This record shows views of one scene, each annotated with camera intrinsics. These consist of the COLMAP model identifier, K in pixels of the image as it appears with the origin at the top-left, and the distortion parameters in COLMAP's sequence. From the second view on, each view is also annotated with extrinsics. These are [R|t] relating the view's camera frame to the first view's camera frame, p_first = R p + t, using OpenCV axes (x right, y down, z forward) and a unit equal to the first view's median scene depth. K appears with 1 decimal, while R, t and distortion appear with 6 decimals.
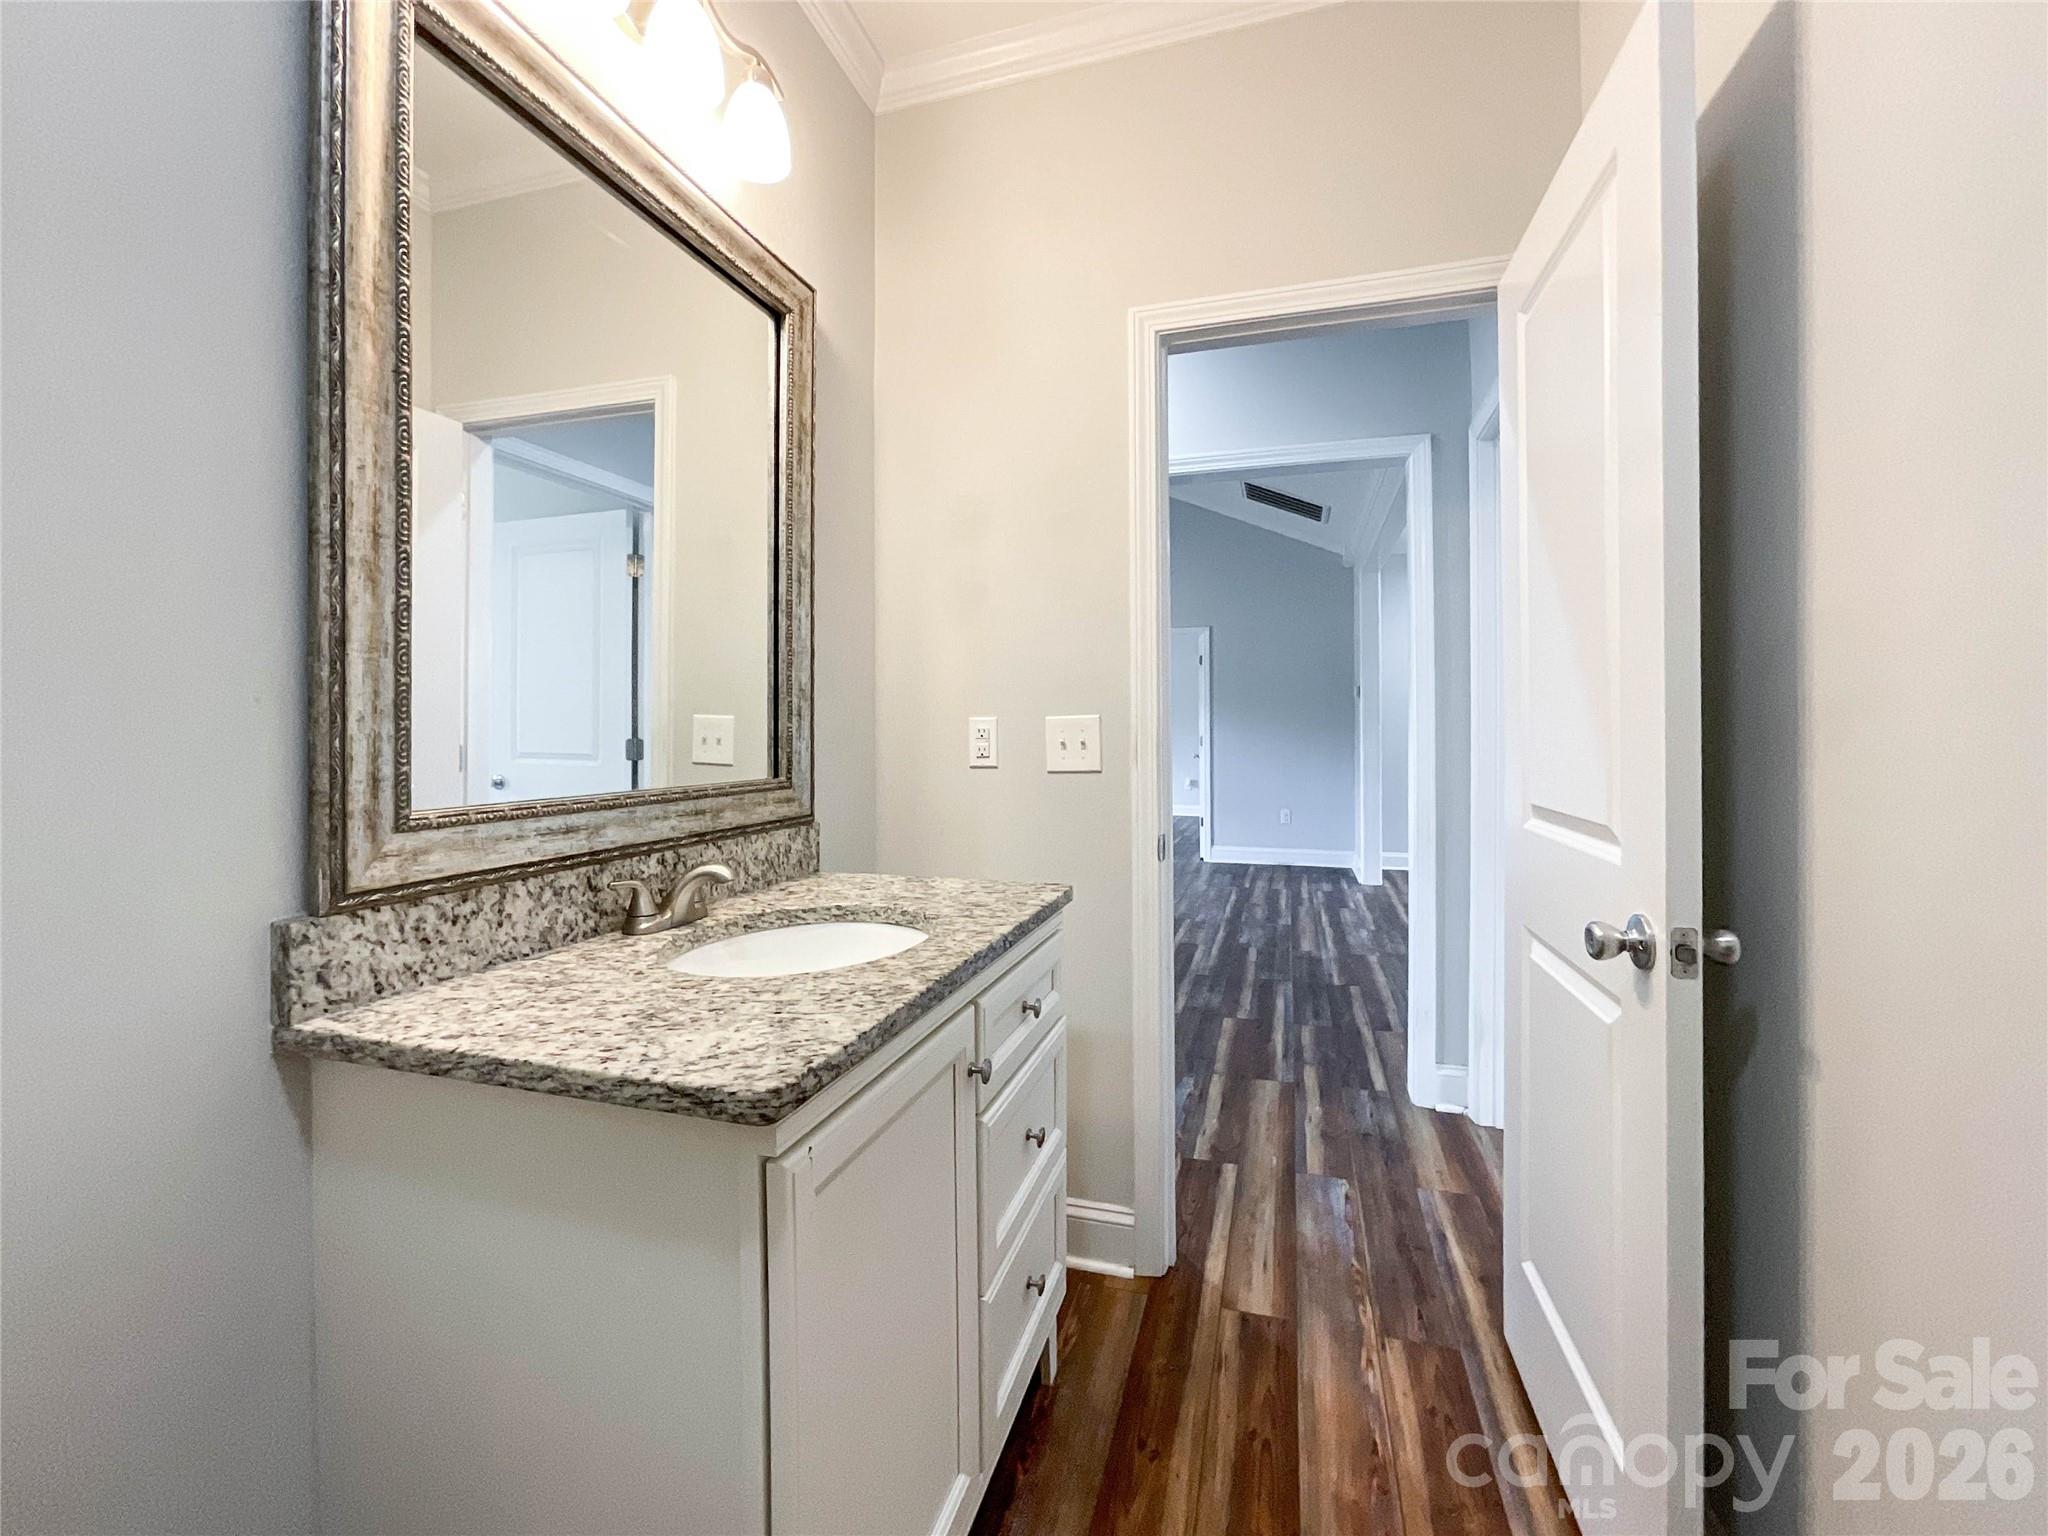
lens RADIAL K [[858.2, 0, 1025.4], [0, 858.2, 728.9], [0, 0, 1]] dist [-0.027447, 0.006666]
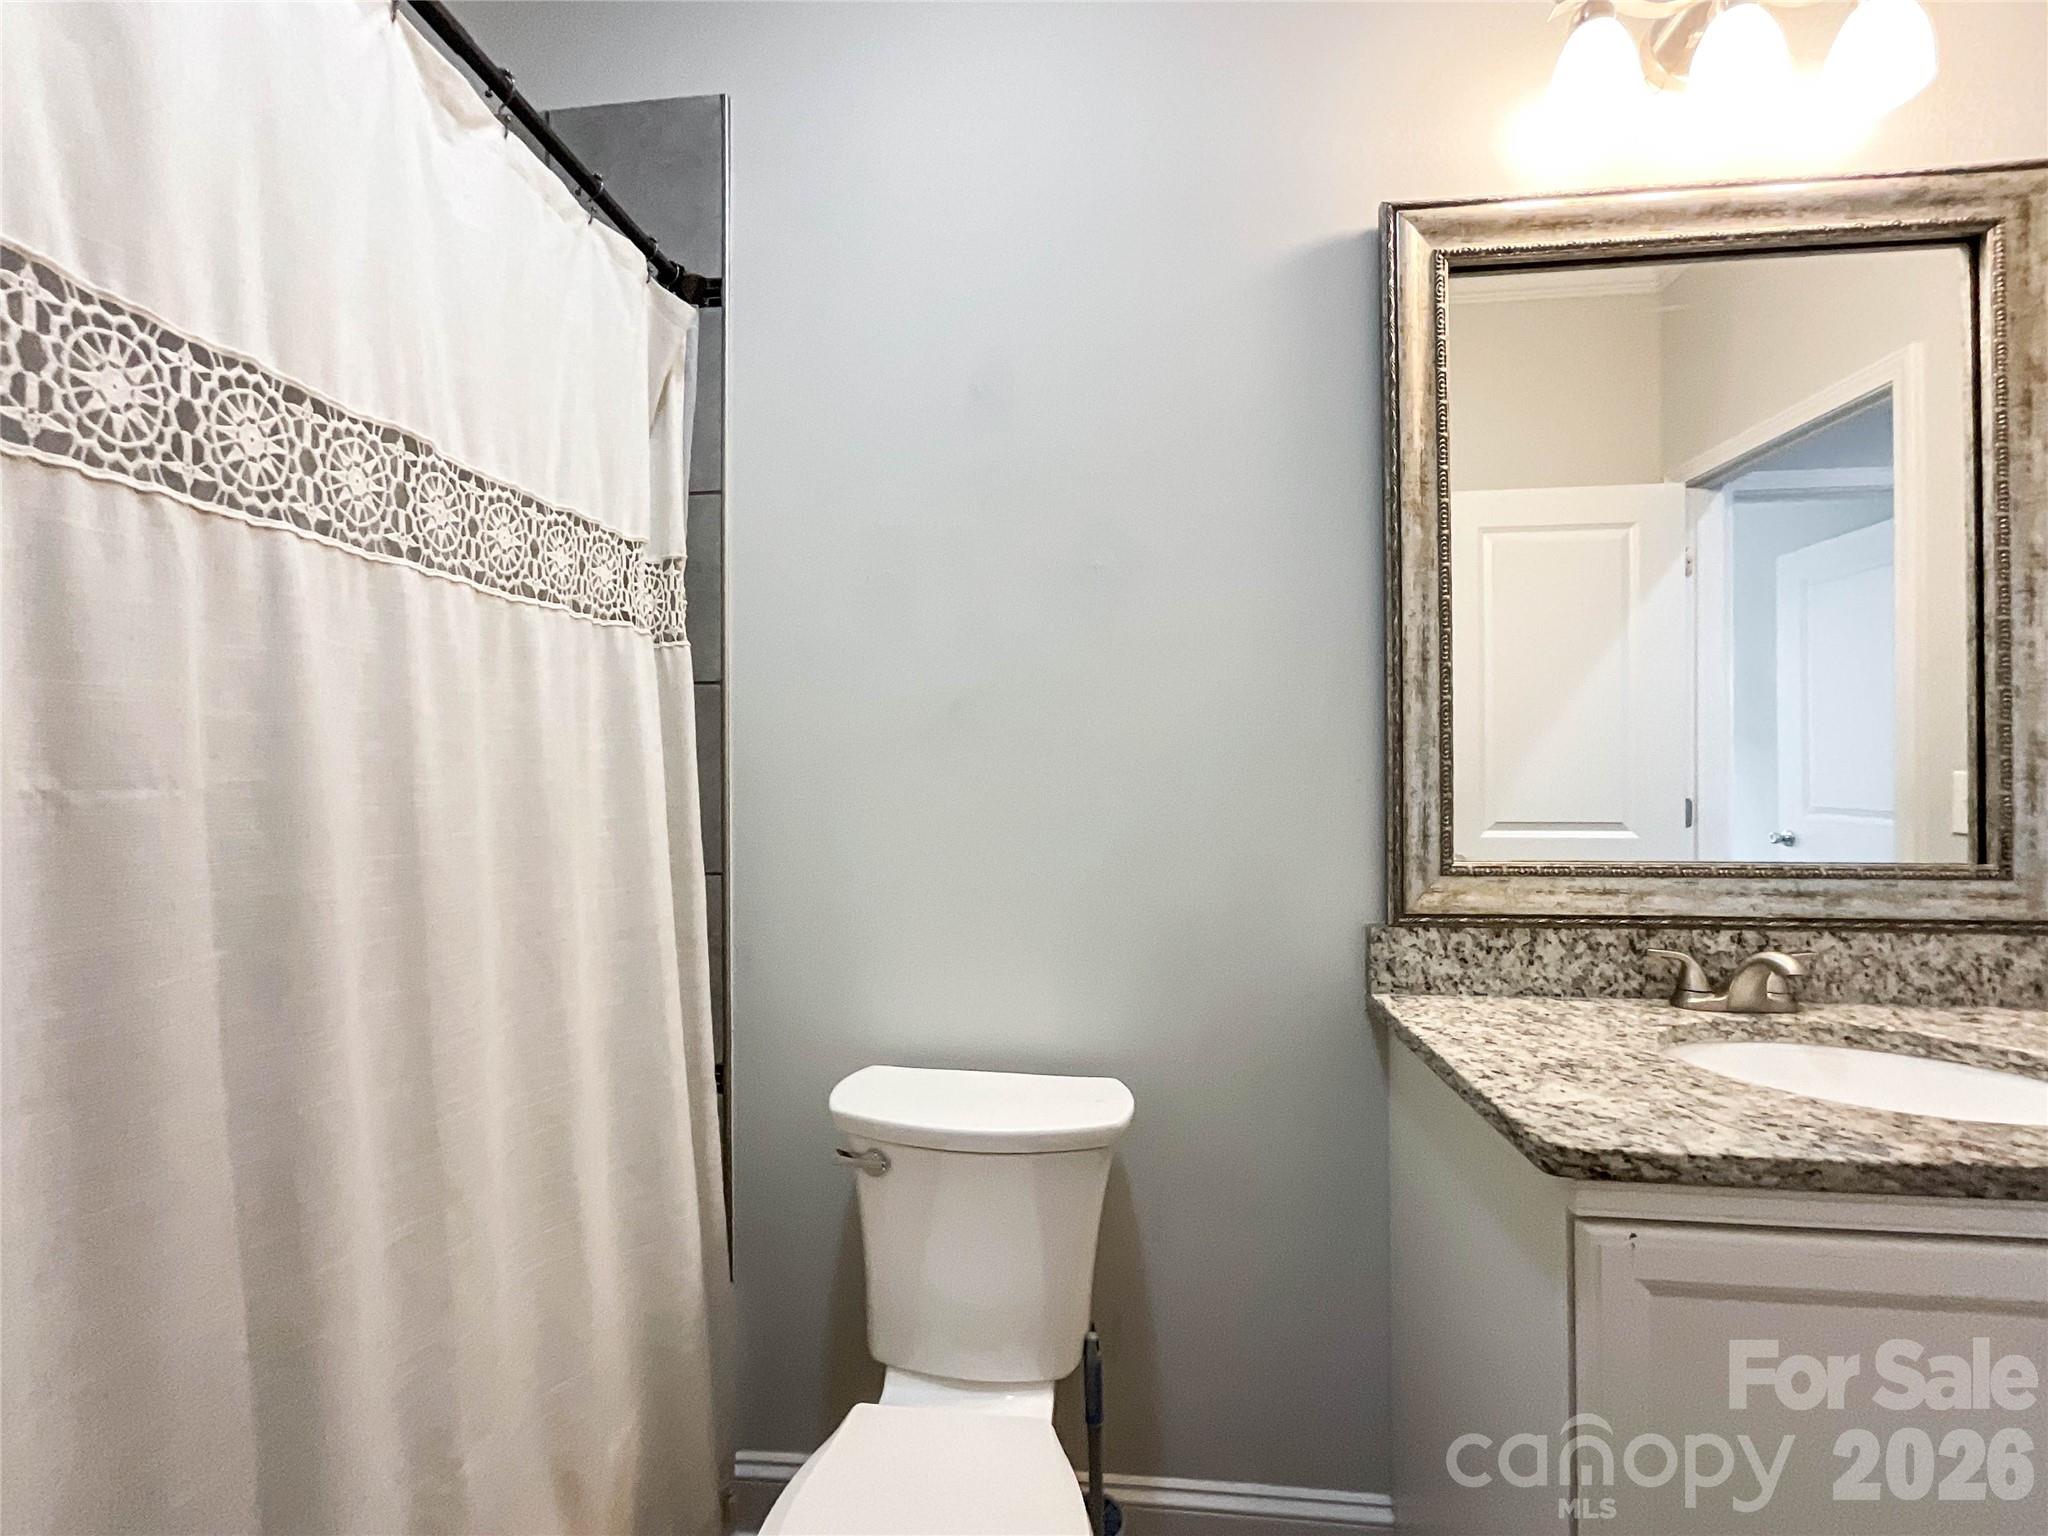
lens RADIAL K [[877.7, 0, 1049.3], [0, 877.7, 767.5], [0, 0, 1]] dist [0.000081, 0.000347]
pose [[0.209960, -0.005828, -0.977693, 0.437372], [0.004826, 0.999976, -0.004925, -0.040639], [0.977698, -0.003685, 0.209983, 0.077752]]
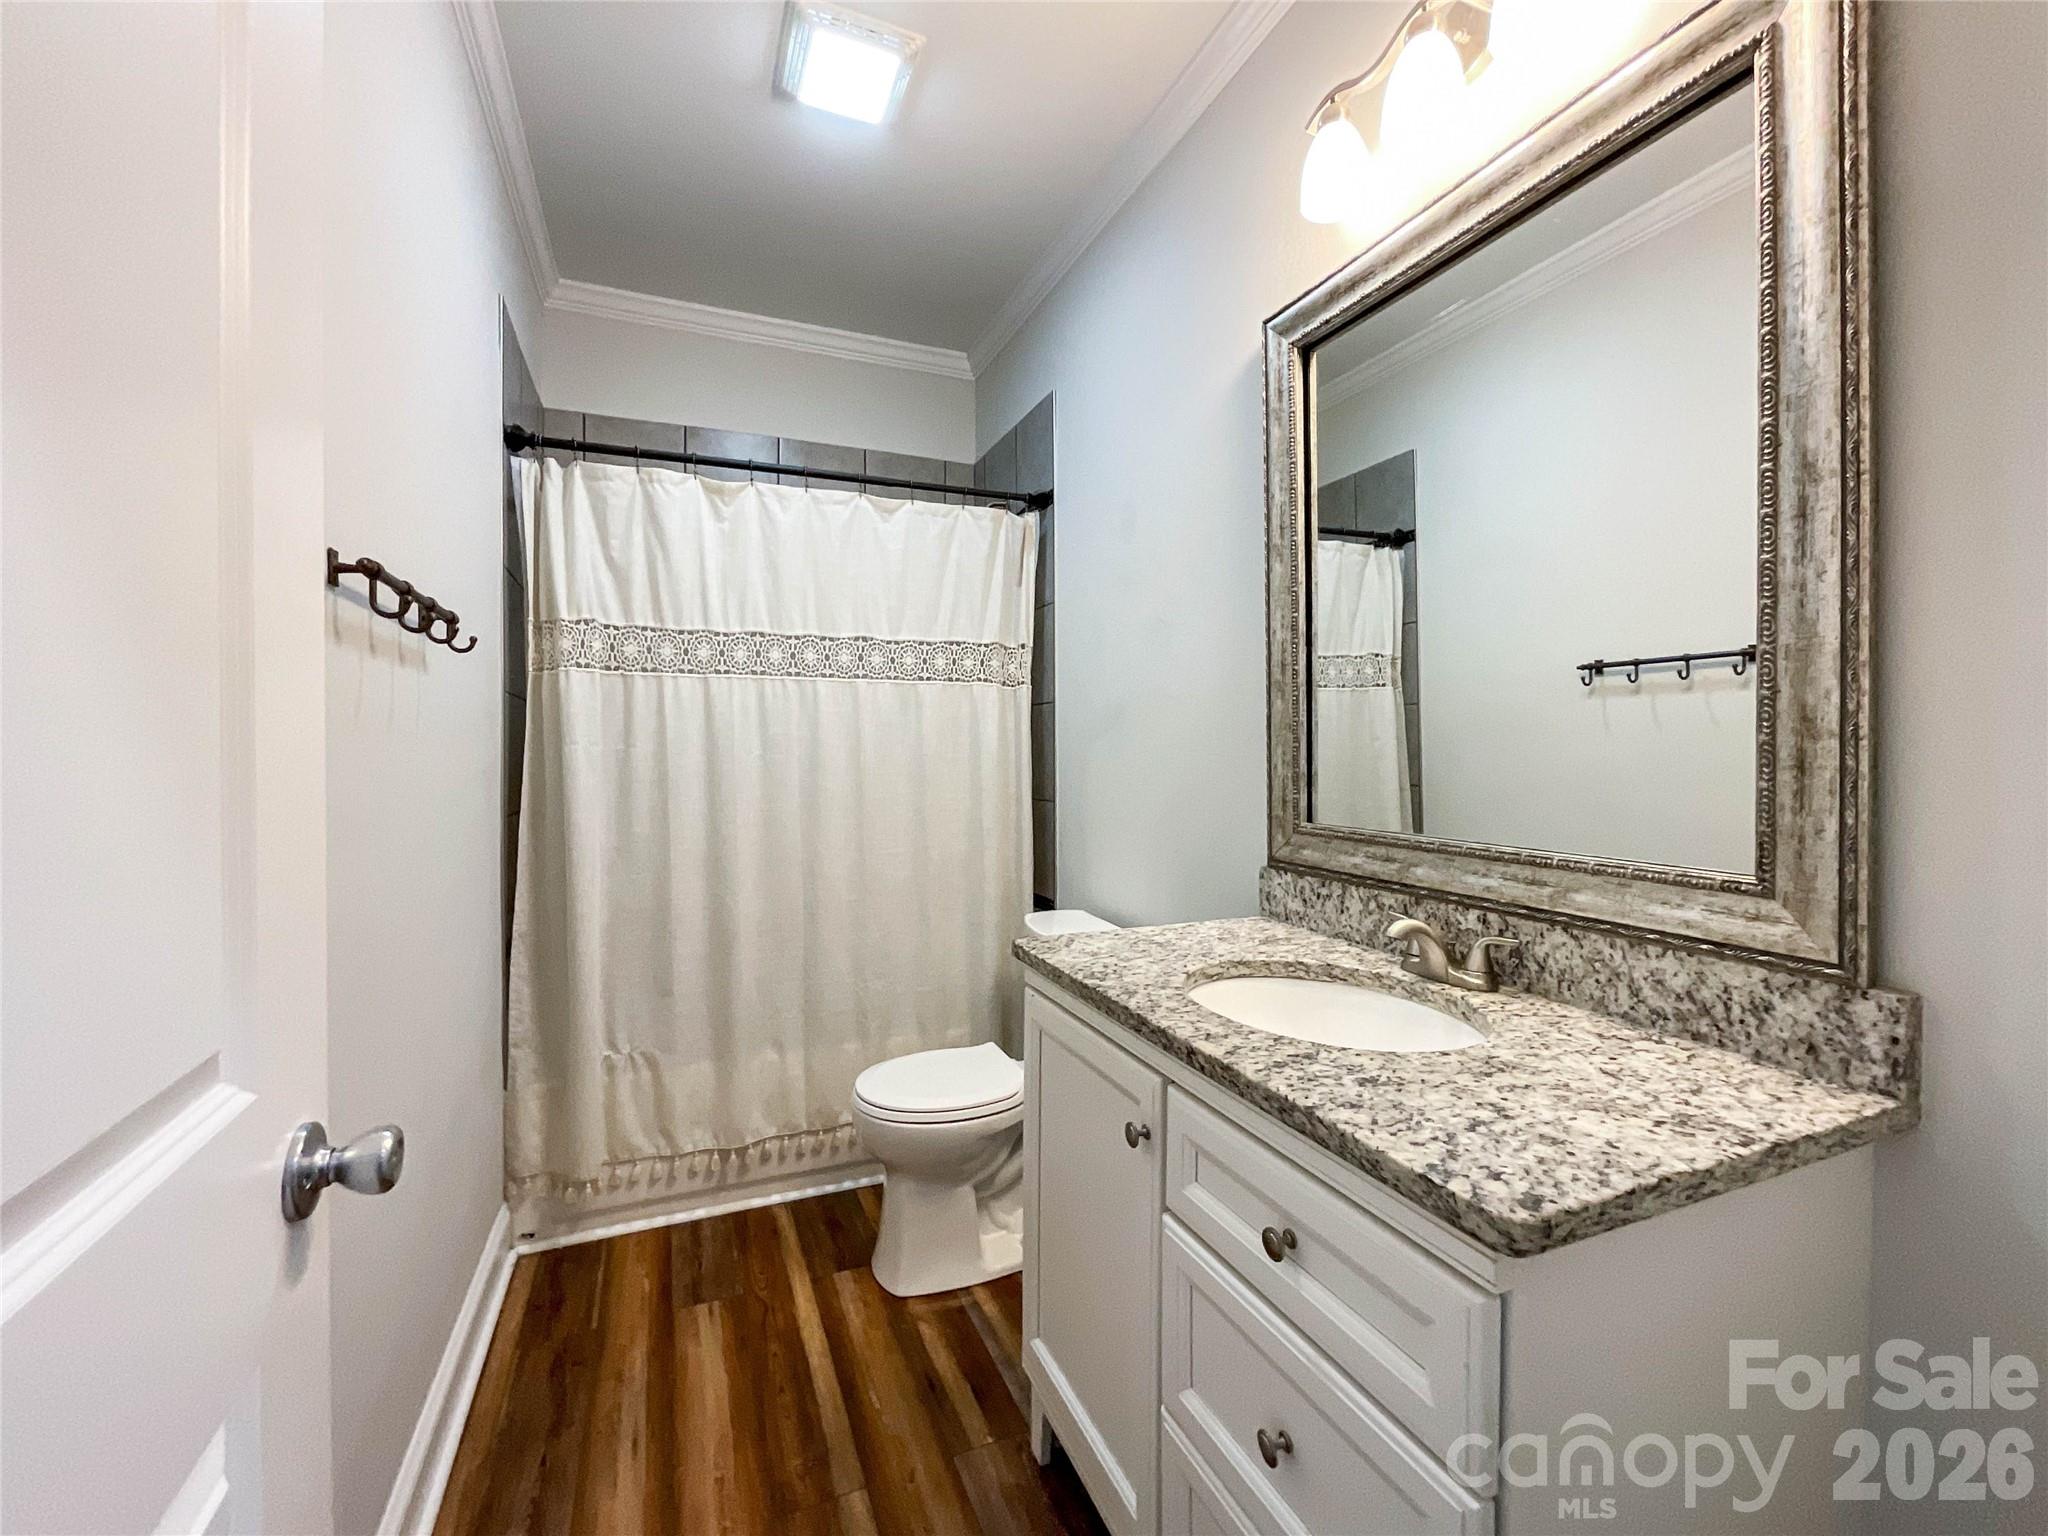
lens RADIAL K [[861.1, 0, 1016.8], [0, 861.1, 758.0], [0, 0, 1]] dist [-0.030670, 0.020734]
pose [[-0.770429, 0.011728, -0.637418, 0.707010], [0.004055, 0.999901, 0.013497, -0.049067], [0.637513, 0.007814, -0.770400, 1.727073]]
